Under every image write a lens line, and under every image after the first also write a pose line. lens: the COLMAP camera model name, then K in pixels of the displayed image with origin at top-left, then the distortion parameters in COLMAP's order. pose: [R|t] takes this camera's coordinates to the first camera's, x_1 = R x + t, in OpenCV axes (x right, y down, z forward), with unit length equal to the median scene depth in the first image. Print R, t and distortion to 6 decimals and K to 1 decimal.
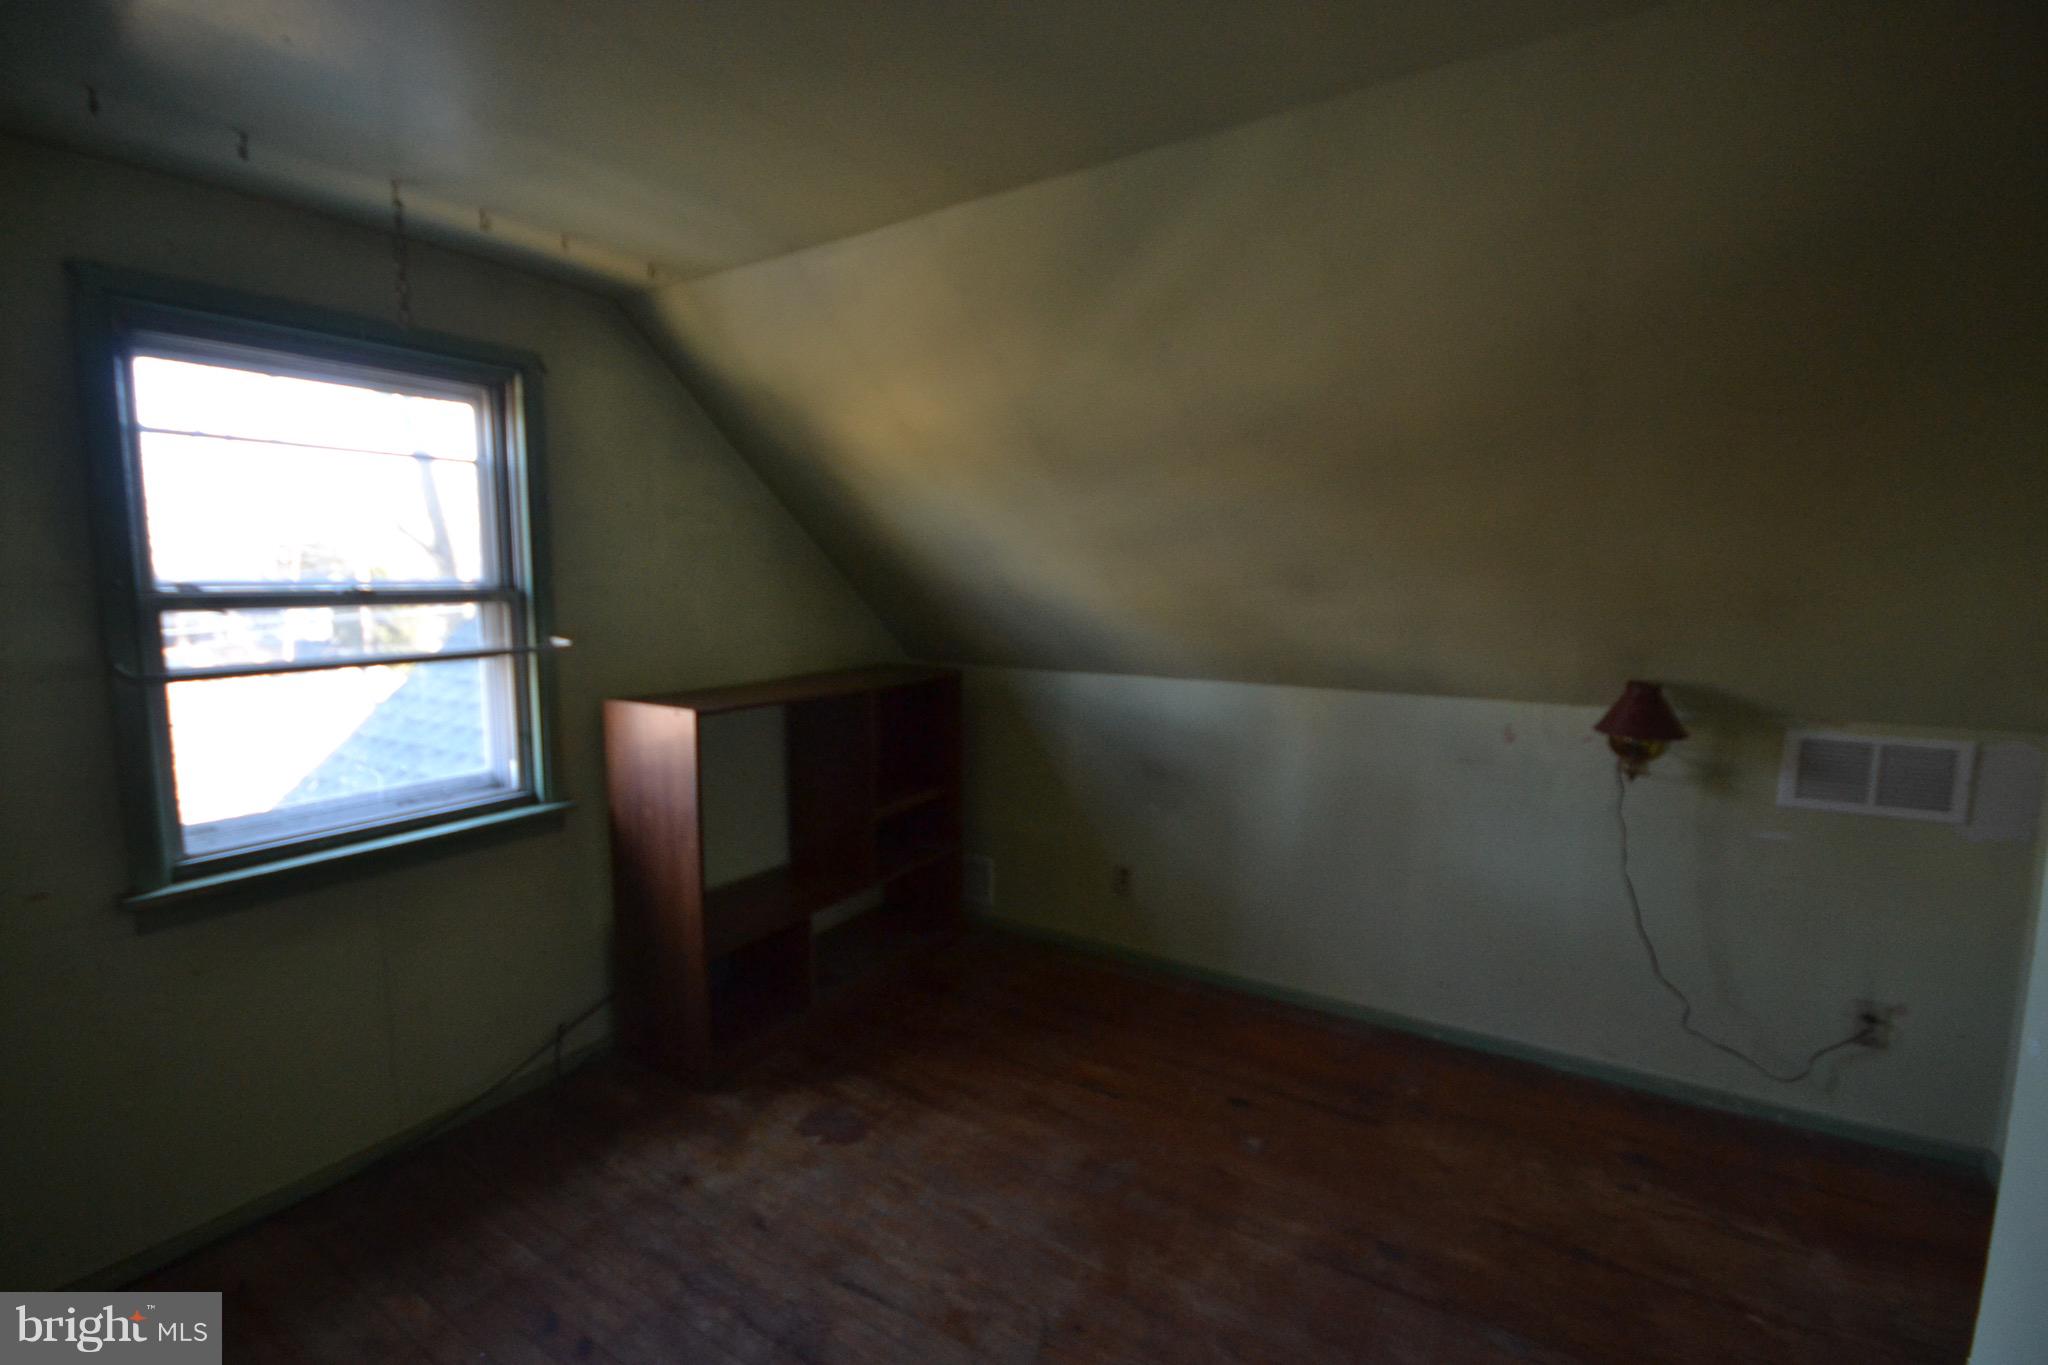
lens RADIAL K [[918.2, 0, 1008.8], [0, 918.2, 673.9], [0, 0, 1]] dist [-0.001283, -0.007381]
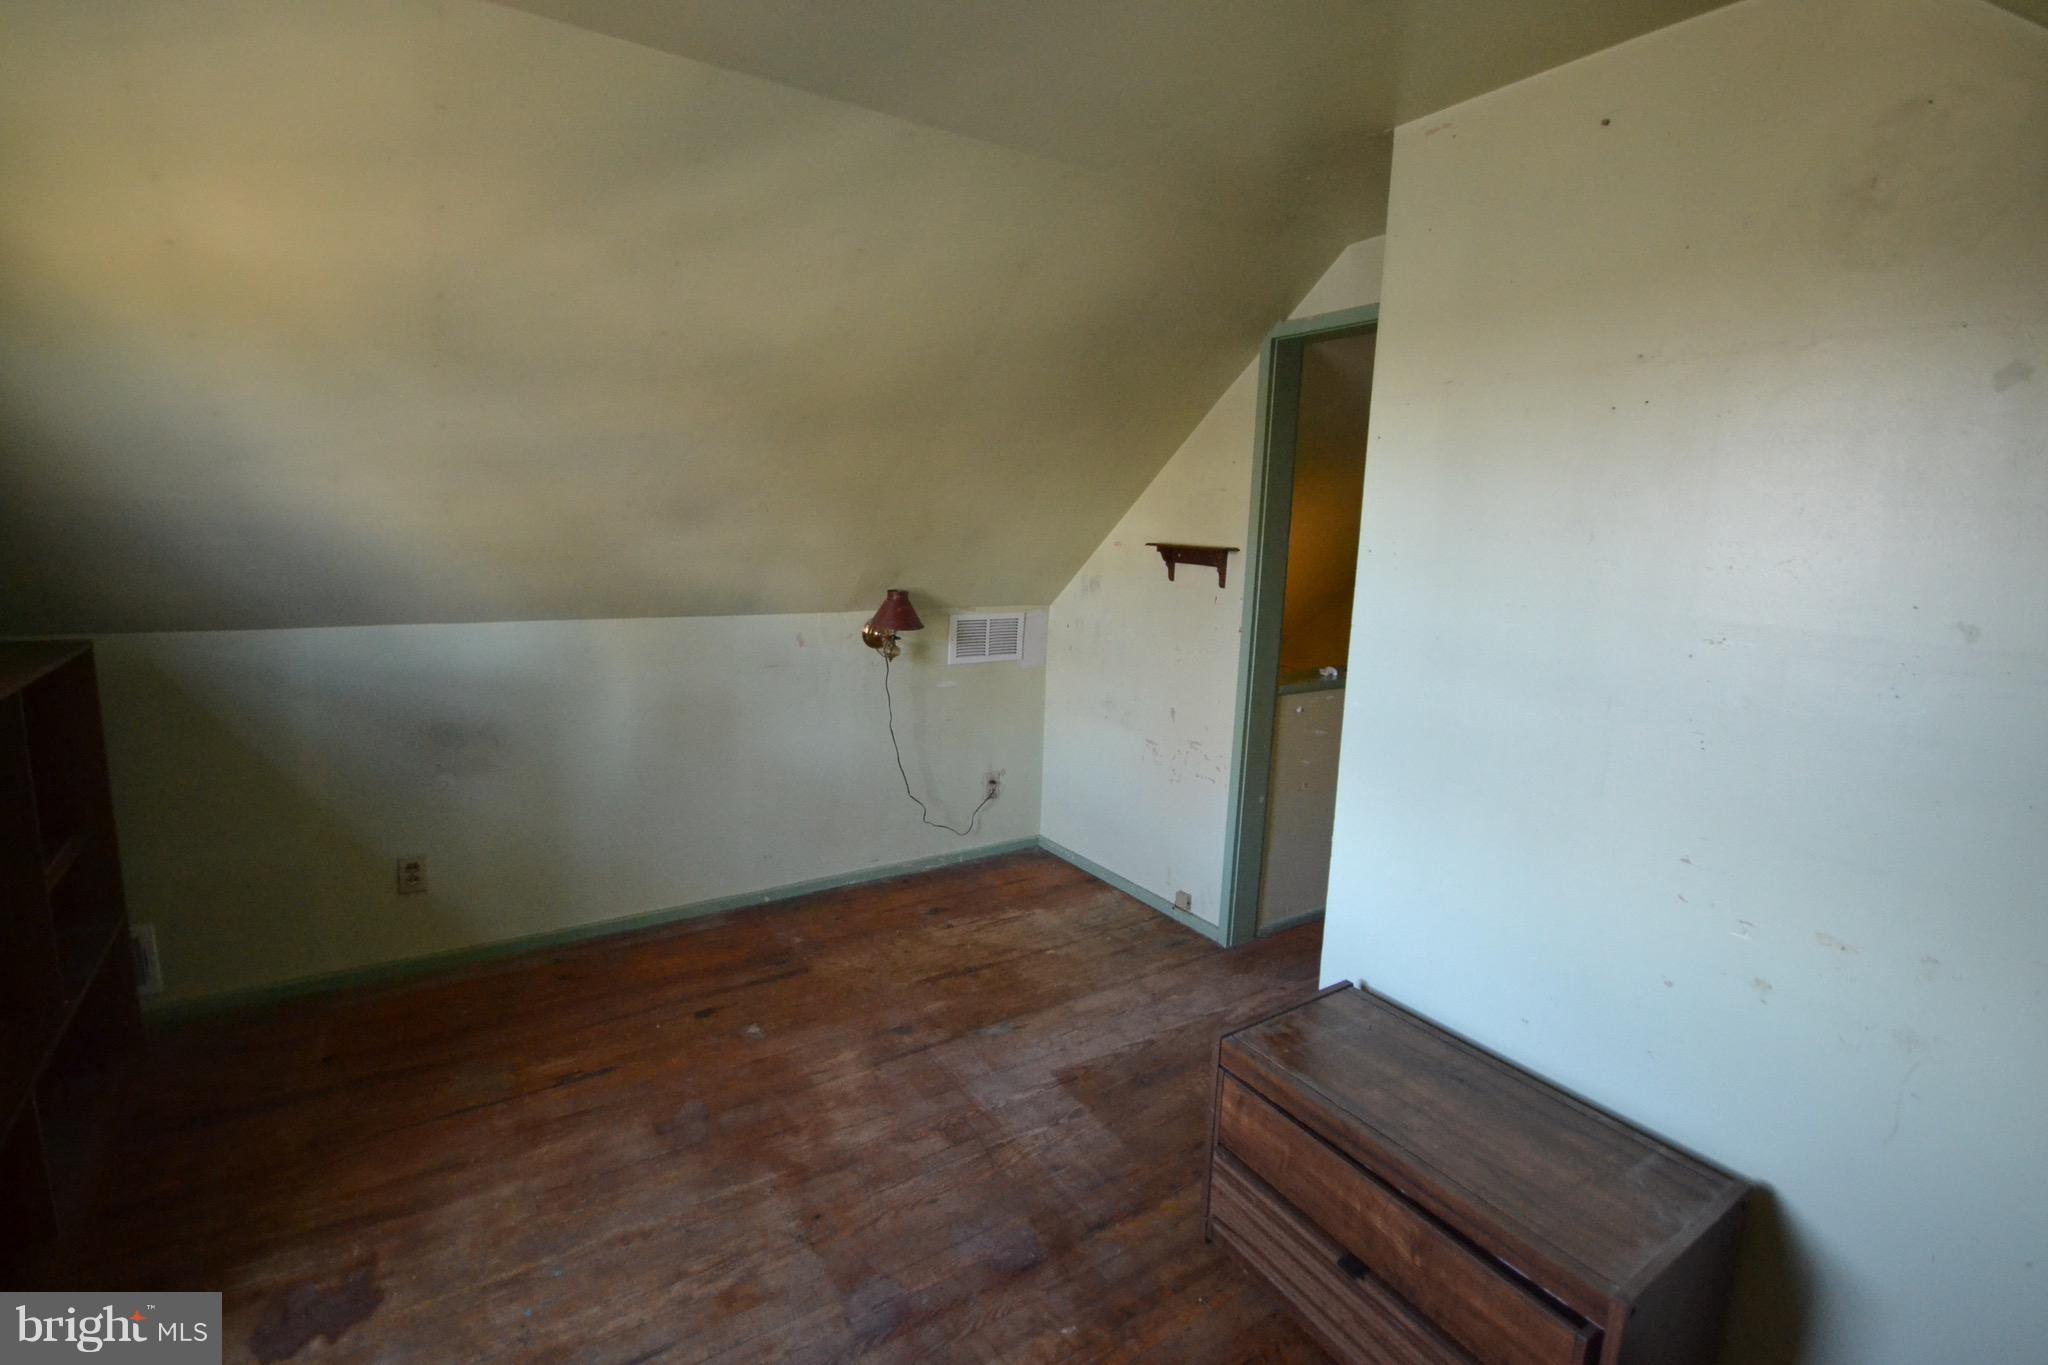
lens RADIAL K [[921.5, 0, 1018.1], [0, 921.5, 676.1], [0, 0, 1]] dist [-0.000763, -0.000164]
pose [[0.397248, -0.139455, 0.907054, -0.556228], [0.068838, 0.990130, 0.122080, -0.020960], [-0.915126, 0.013944, 0.402927, 0.263658]]
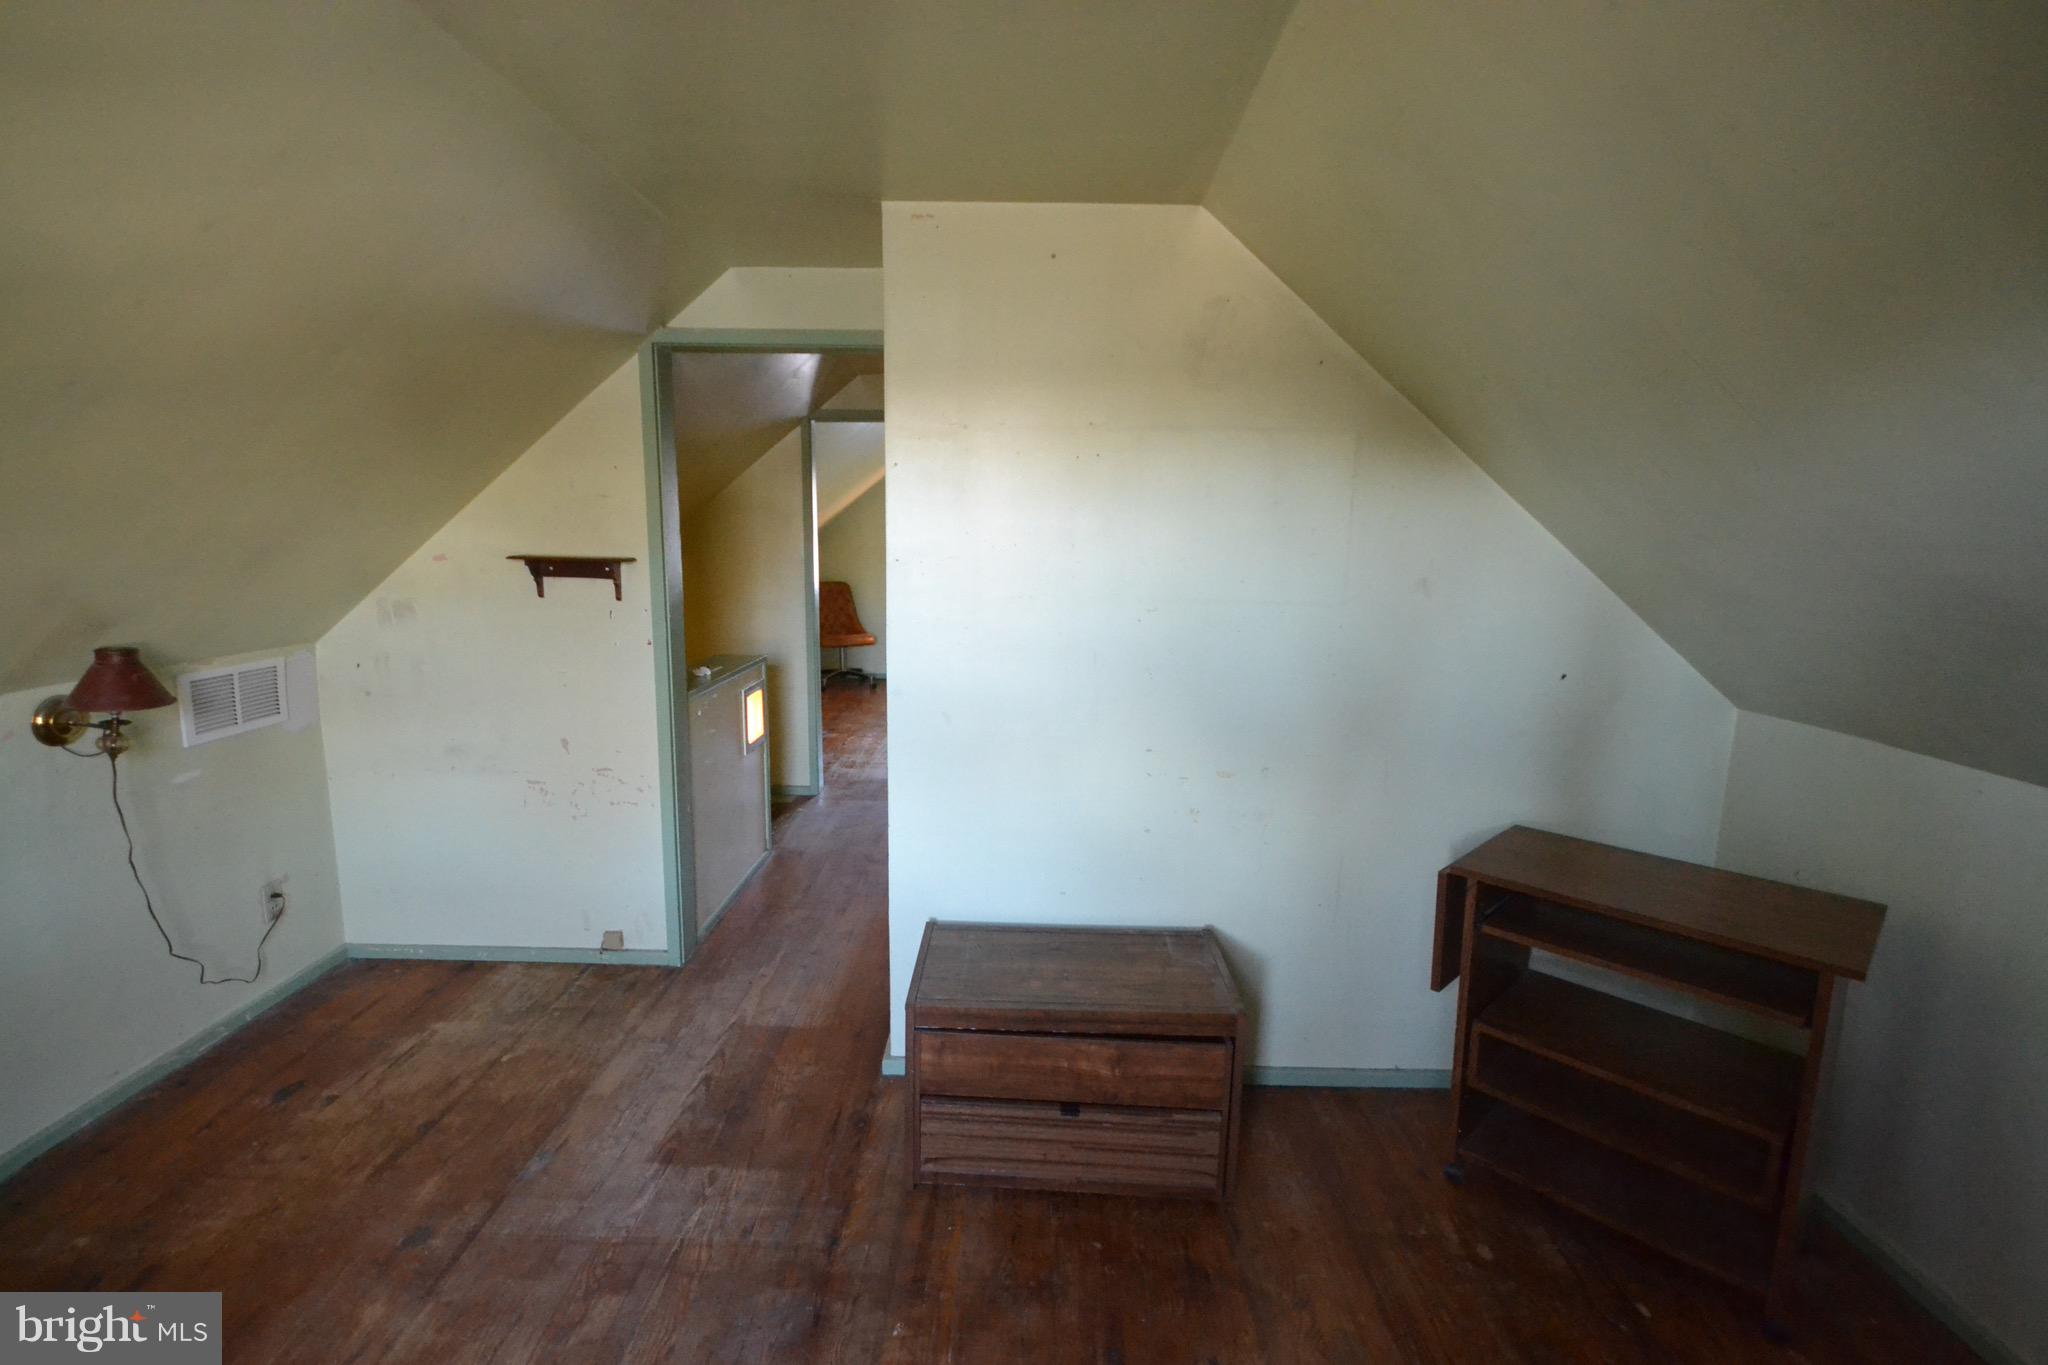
lens RADIAL K [[901.9, 0, 1028.3], [0, 901.9, 674.7], [0, 0, 1]] dist [0.000674, -0.006987]
pose [[-0.541717, -0.142842, 0.828335, -0.544442], [0.074880, 0.973336, 0.216817, -0.091540], [-0.837219, 0.179479, -0.516576, 0.722155]]
